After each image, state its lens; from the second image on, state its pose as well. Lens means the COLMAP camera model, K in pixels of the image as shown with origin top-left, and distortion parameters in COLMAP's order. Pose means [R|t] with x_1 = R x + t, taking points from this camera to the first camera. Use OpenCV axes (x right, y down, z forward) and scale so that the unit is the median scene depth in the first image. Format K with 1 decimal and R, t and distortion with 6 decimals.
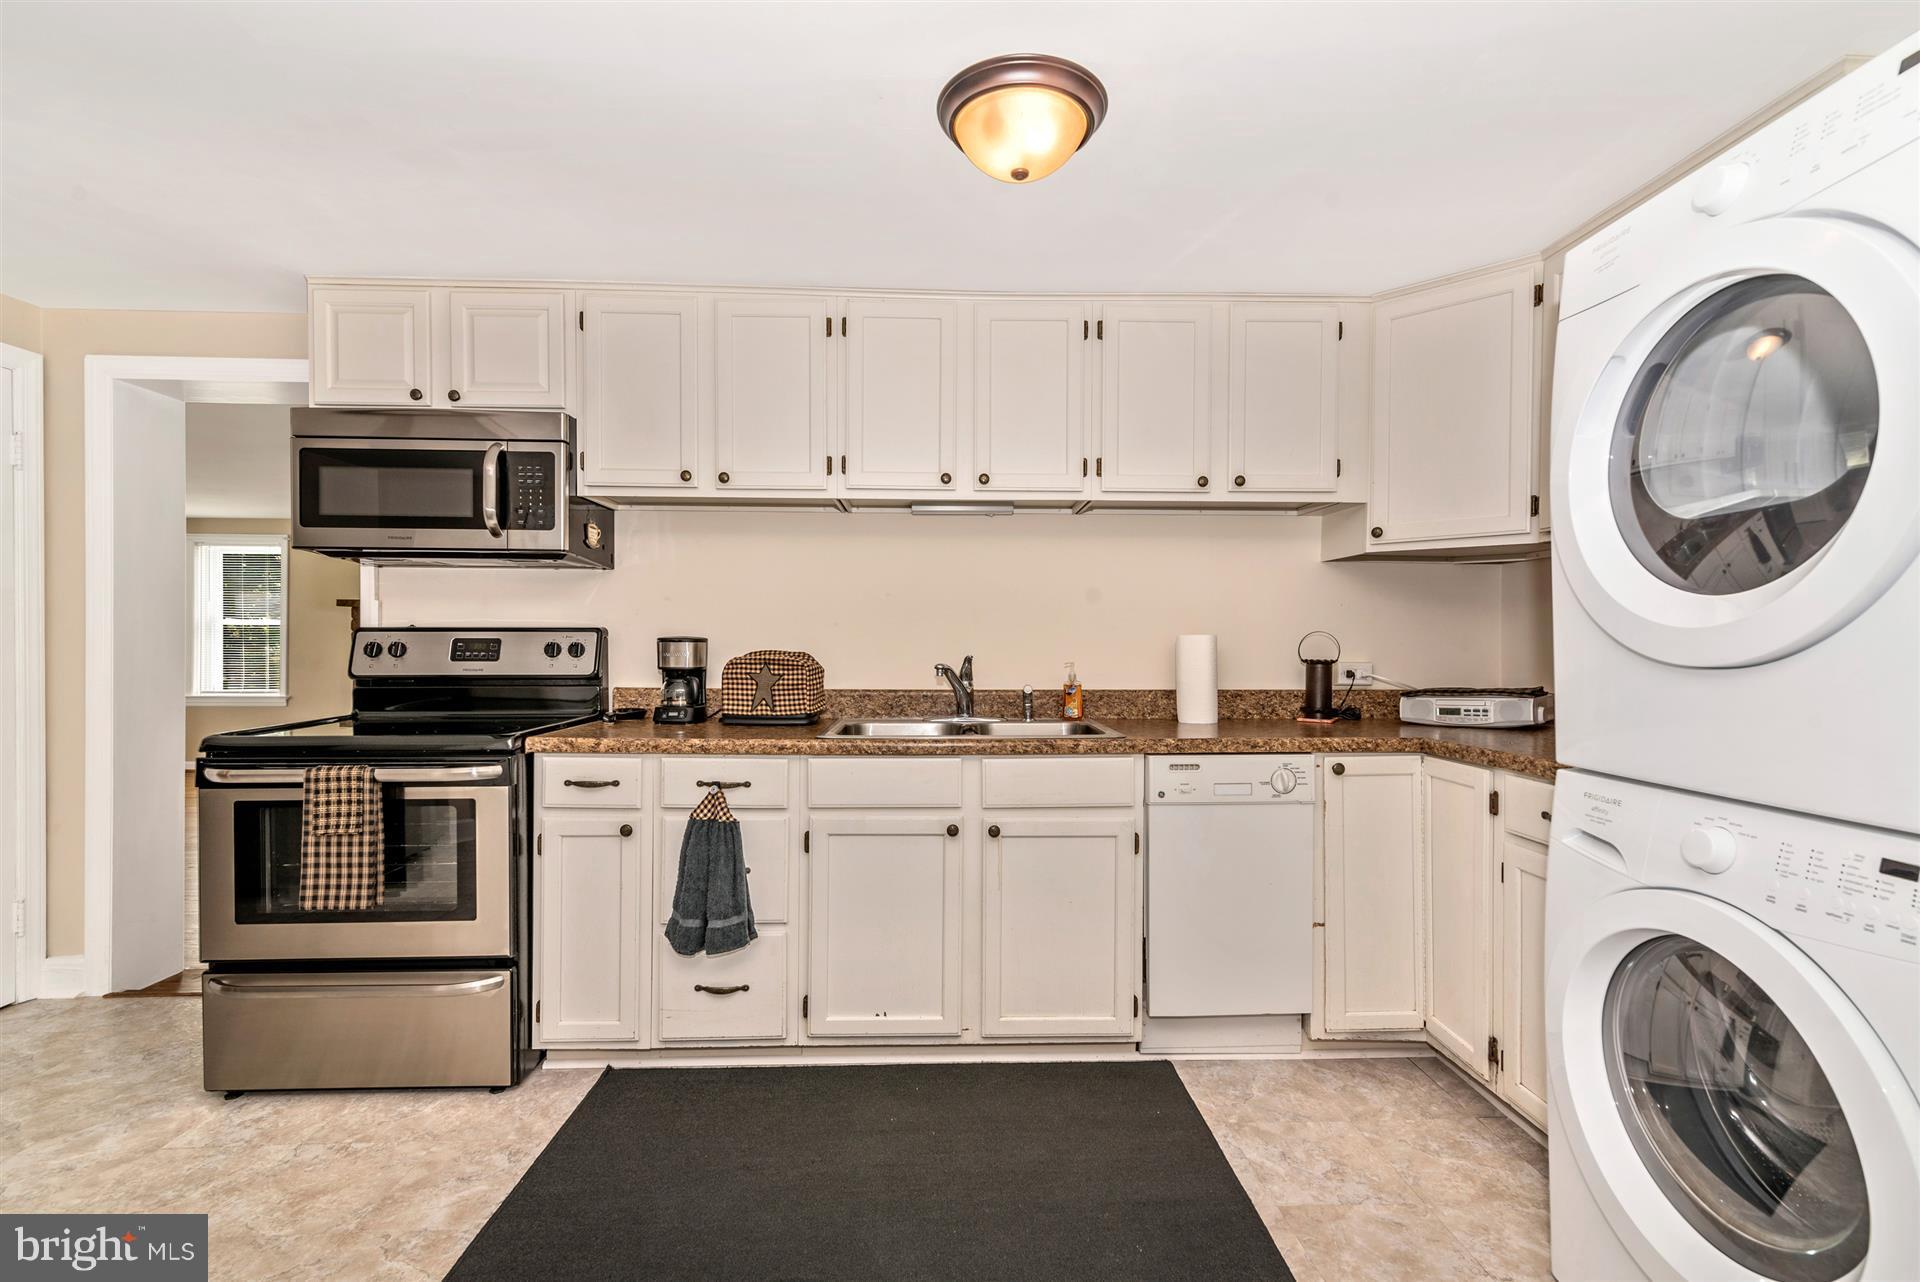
lens RADIAL K [[896.8, 0, 997.9], [0, 896.8, 650.9], [0, 0, 1]] dist [0.010732, 0.000172]
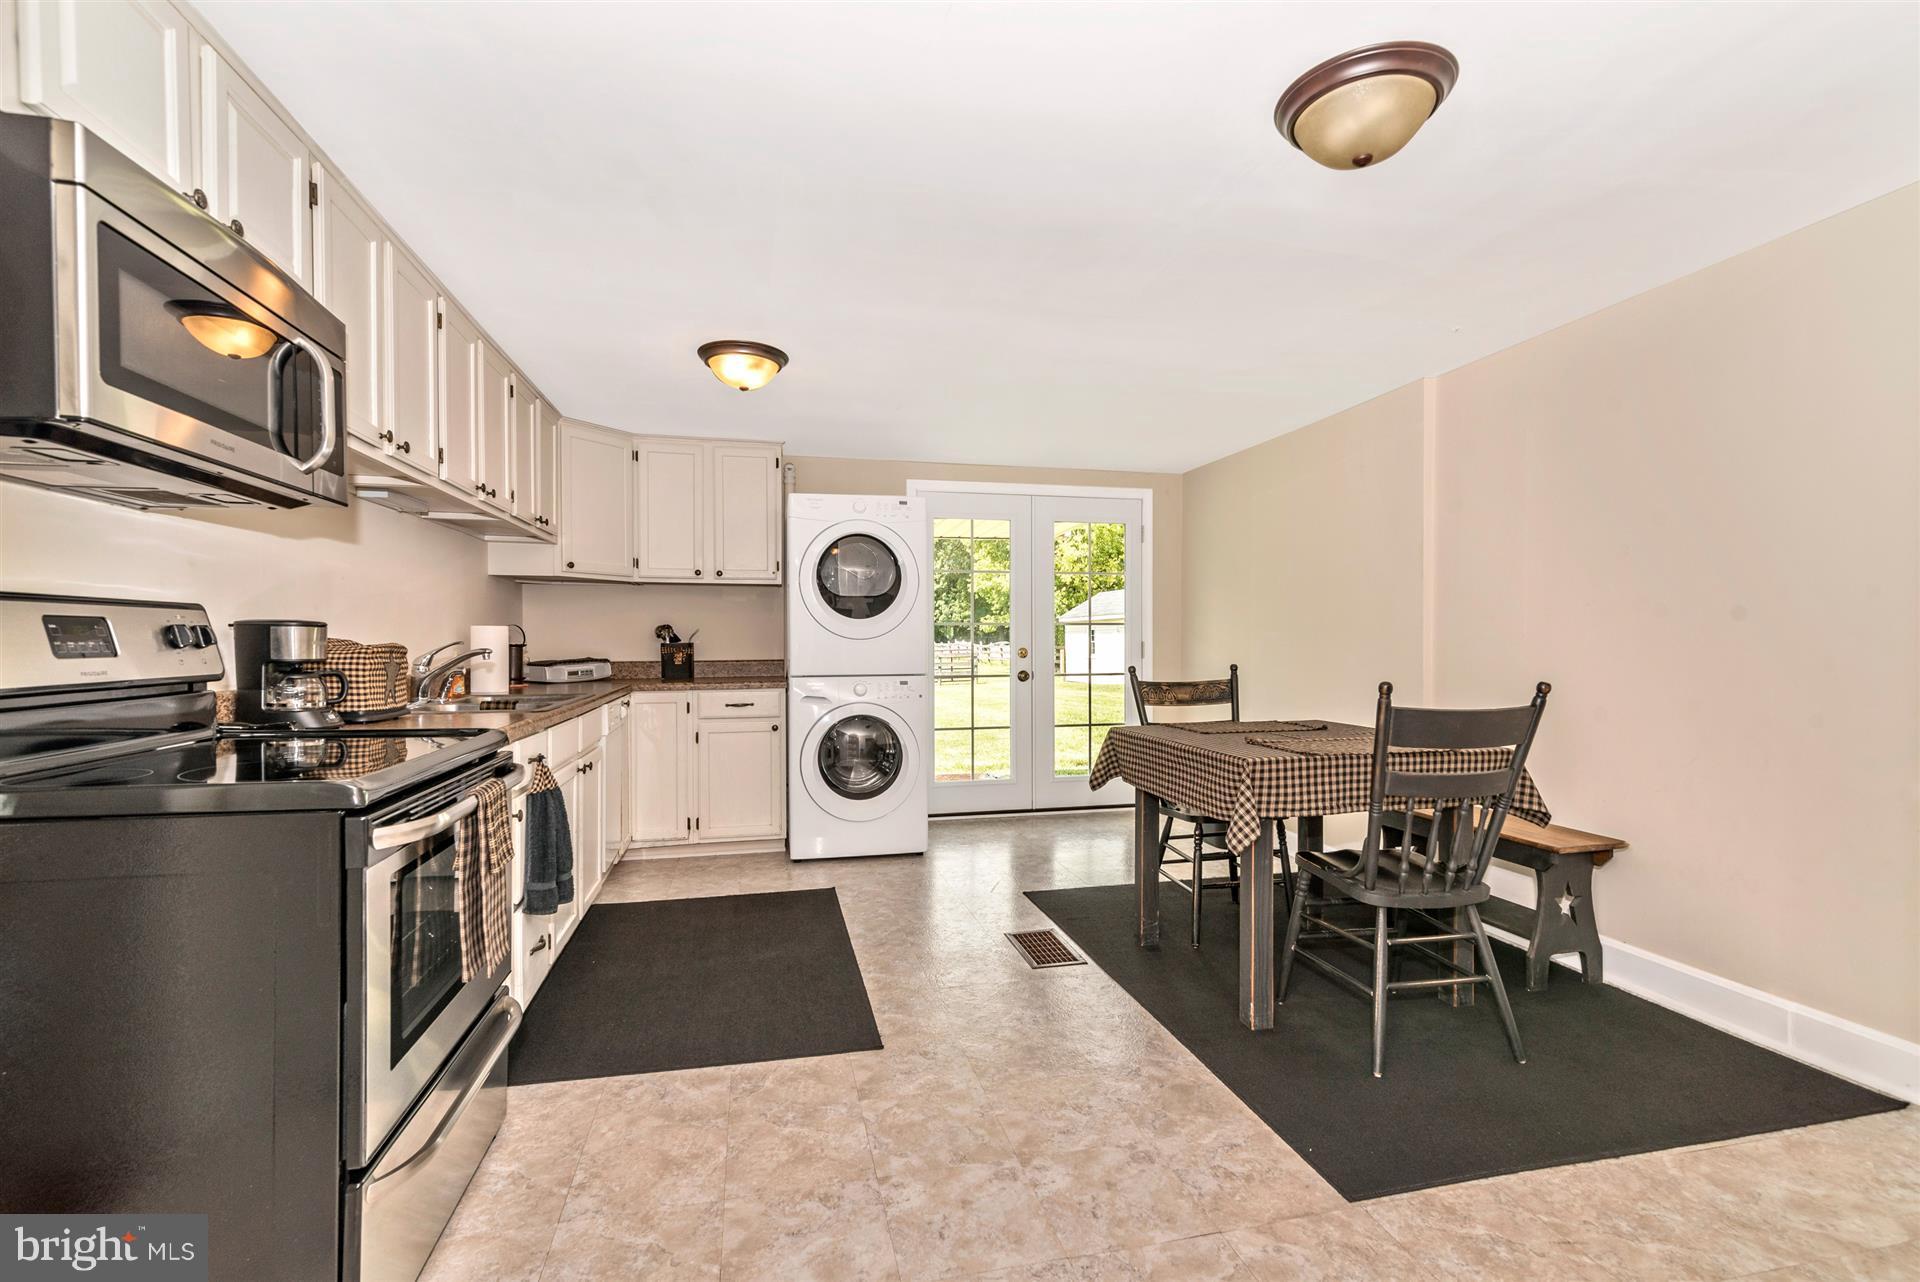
lens RADIAL K [[896.8, 0, 997.9], [0, 896.8, 650.9], [0, 0, 1]] dist [0.010732, 0.000172]
pose [[-0.245446, -0.014636, 0.969300, -1.786595], [0.006202, 0.999842, 0.016668, 0.002295], [-0.969390, 0.010102, -0.245316, 0.857075]]
